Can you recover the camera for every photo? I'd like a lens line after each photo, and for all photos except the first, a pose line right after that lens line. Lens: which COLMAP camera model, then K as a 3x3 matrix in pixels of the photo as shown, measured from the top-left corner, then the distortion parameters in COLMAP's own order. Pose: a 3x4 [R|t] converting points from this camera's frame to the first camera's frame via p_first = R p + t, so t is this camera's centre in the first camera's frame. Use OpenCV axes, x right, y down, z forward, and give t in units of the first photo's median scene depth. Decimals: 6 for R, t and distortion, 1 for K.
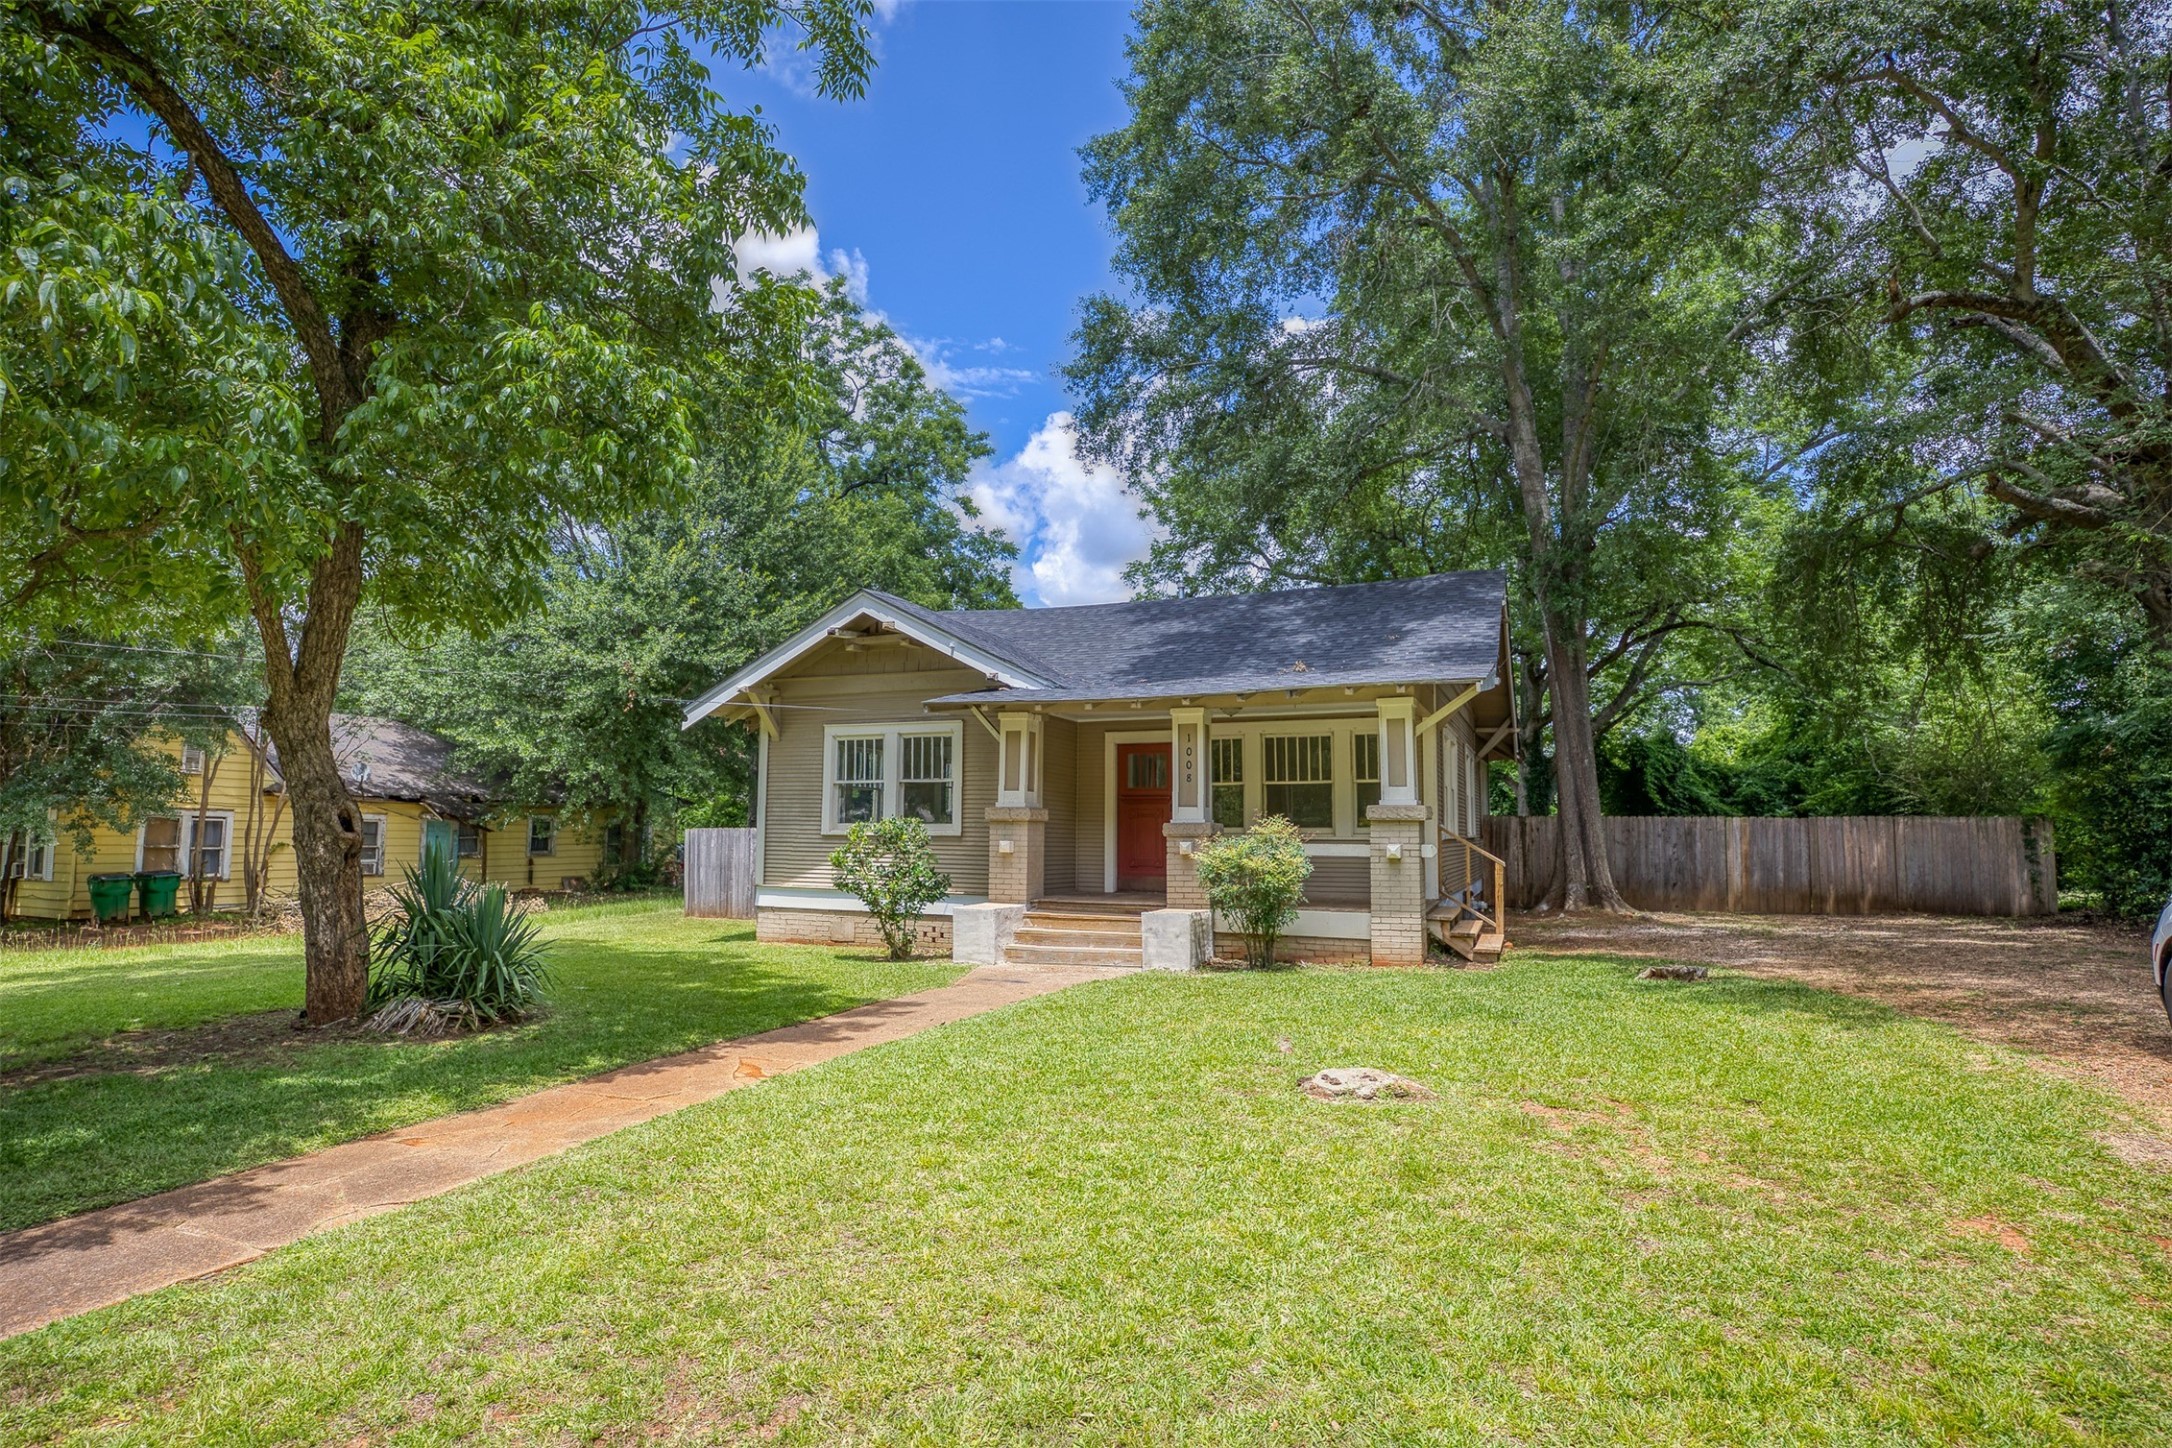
lens RADIAL K [[1269.5, 0, 1087.6], [0, 1269.5, 728.5], [0, 0, 1]] dist [-0.003484, -0.000477]
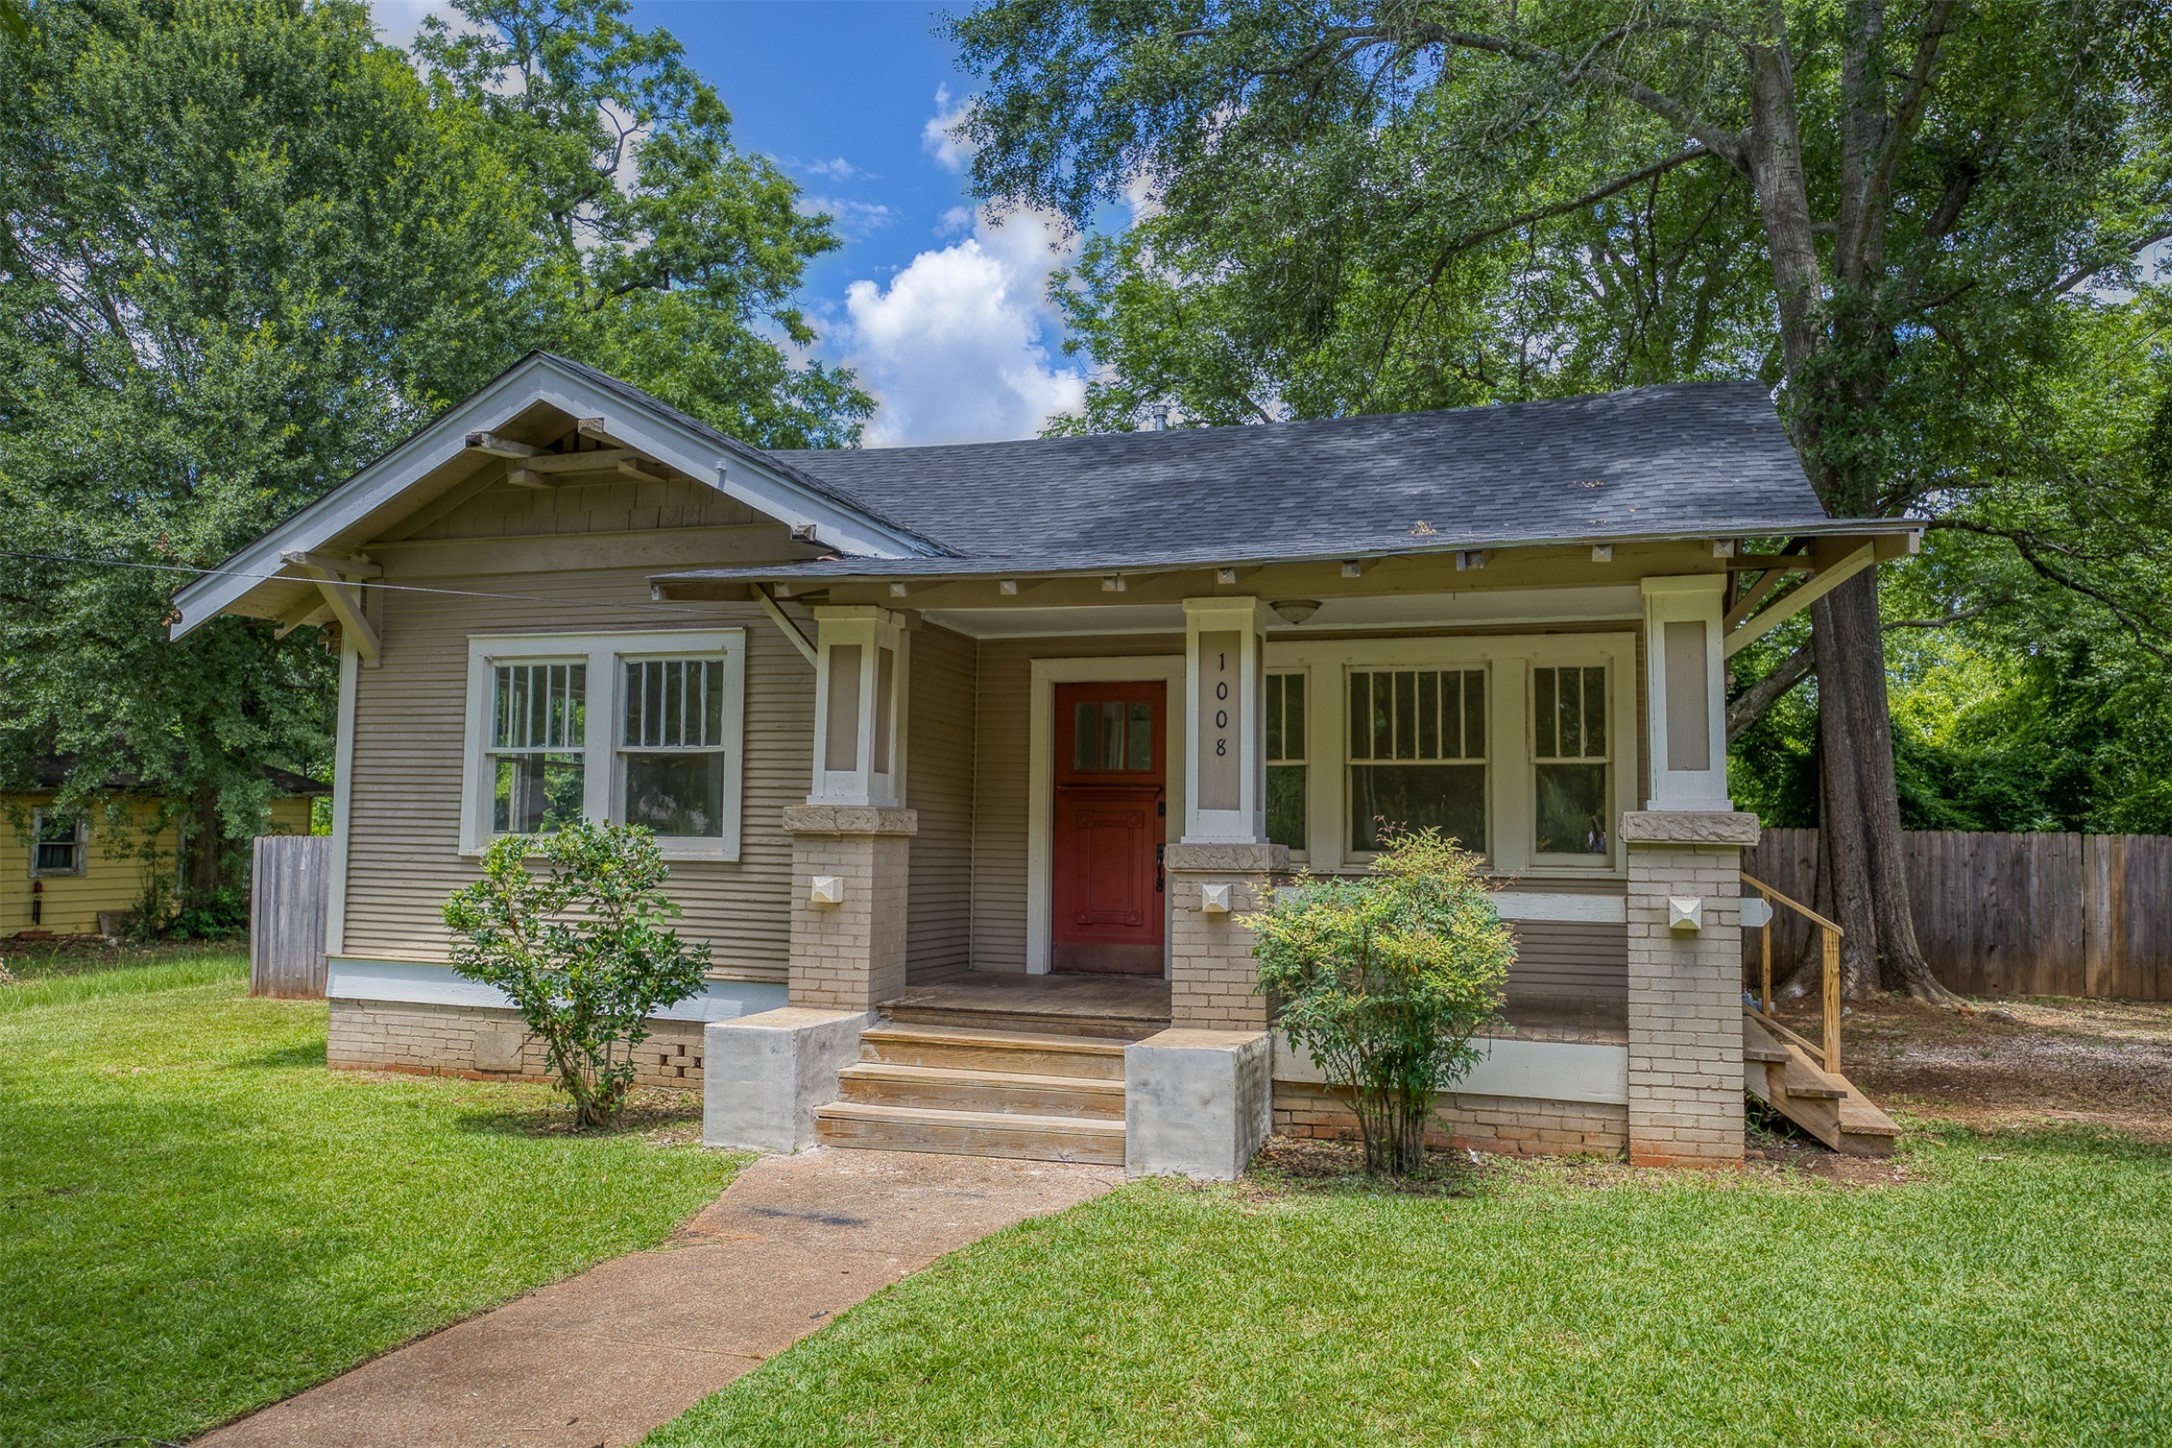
lens RADIAL K [[1622.0, 0, 1072.0], [0, 1622.0, 708.0], [0, 0, 1]] dist [0.021336, 0.020670]
pose [[0.997864, 0.014582, 0.063672, -0.011291], [-0.014872, 0.999881, 0.004082, 0.019620], [-0.063605, -0.005020, 0.997963, 0.347802]]
